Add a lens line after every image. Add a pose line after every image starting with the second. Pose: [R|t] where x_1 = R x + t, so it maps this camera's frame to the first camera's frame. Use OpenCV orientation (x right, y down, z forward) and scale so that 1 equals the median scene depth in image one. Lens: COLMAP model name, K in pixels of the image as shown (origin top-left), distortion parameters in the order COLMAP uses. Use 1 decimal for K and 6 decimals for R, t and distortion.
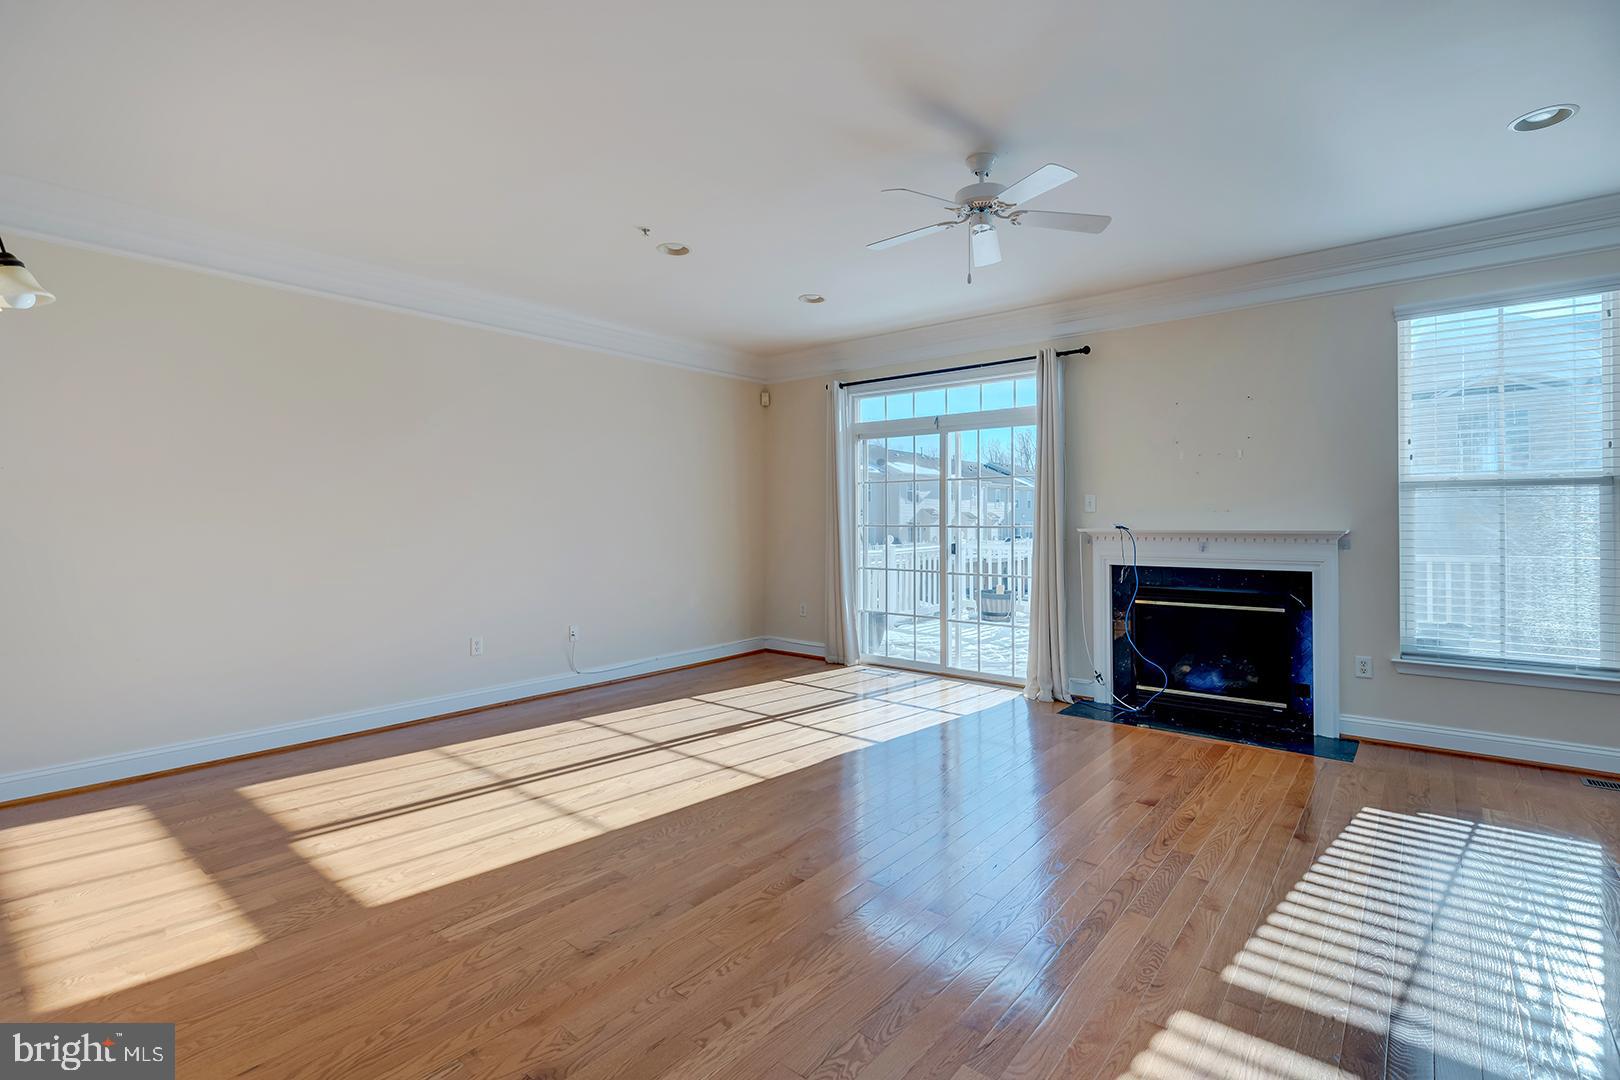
lens RADIAL K [[750.1, 0, 804.2], [0, 750.1, 500.7], [0, 0, 1]] dist [0.002550, 0.000353]
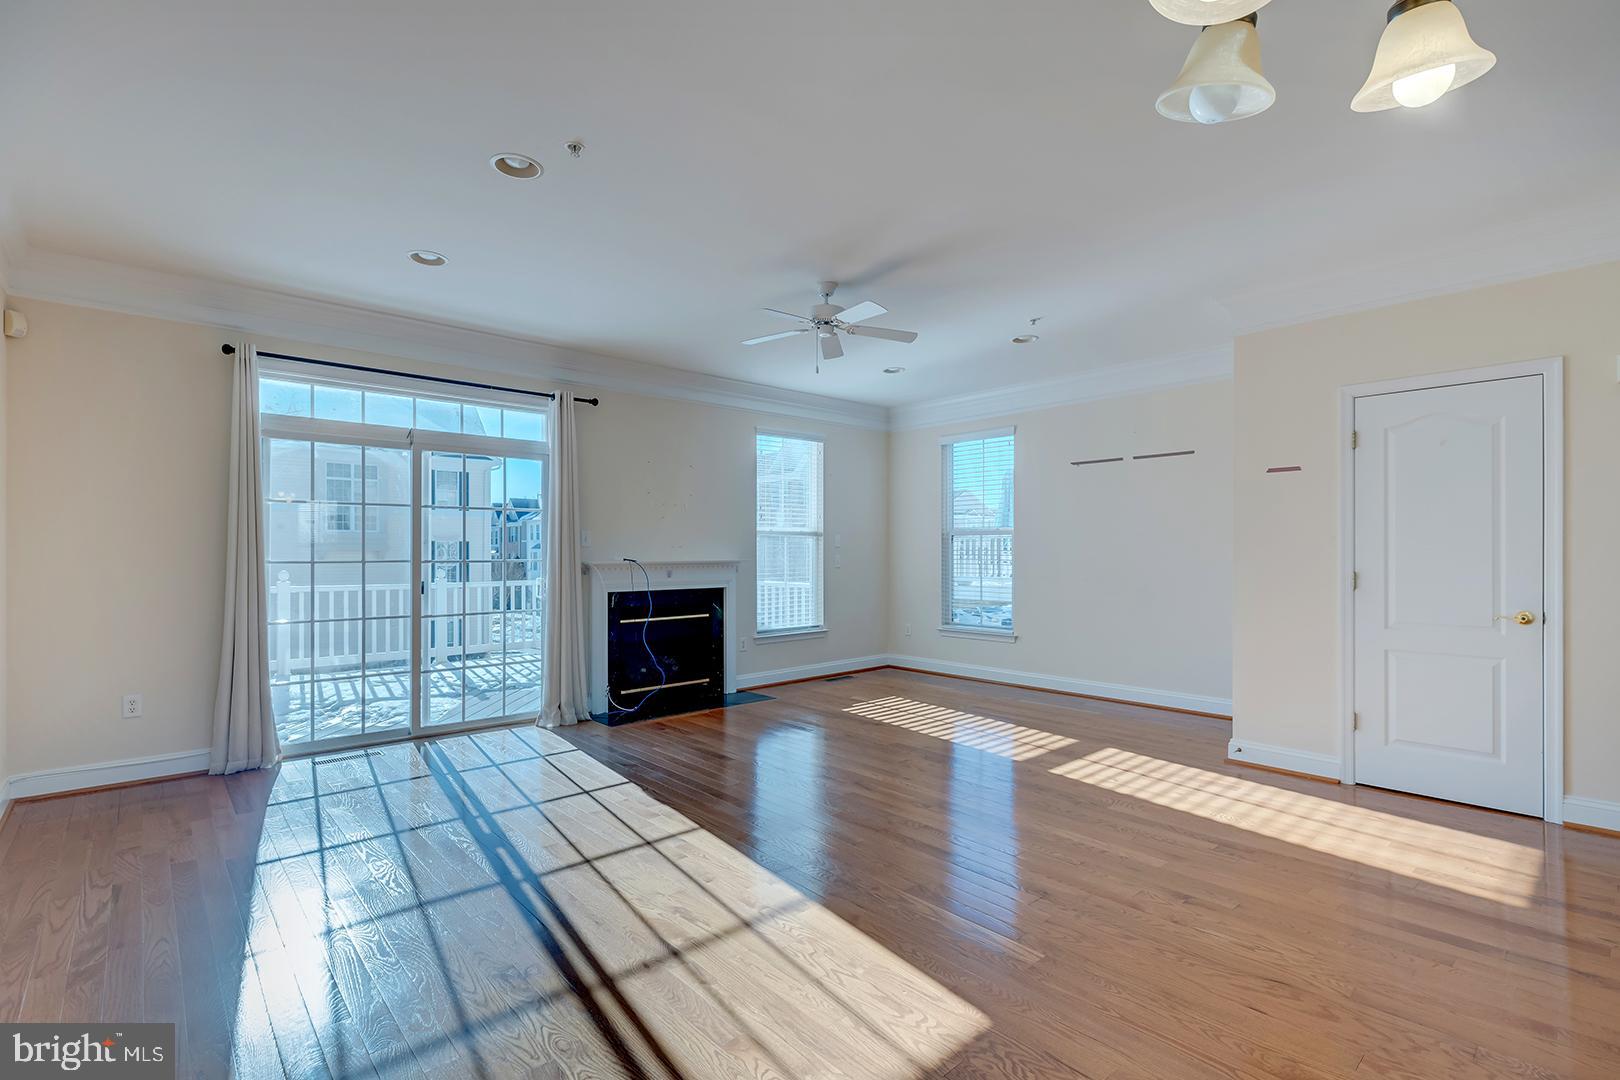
lens RADIAL K [[747.3, 0, 810.0], [0, 747.3, 540.0], [0, 0, 1]] dist [0.001272, 0.000010]
pose [[0.147977, 0.016050, 0.988861, -0.812426], [-0.024172, 0.999628, -0.012607, 0.013801], [-0.988695, -0.022037, 0.148310, 0.614936]]
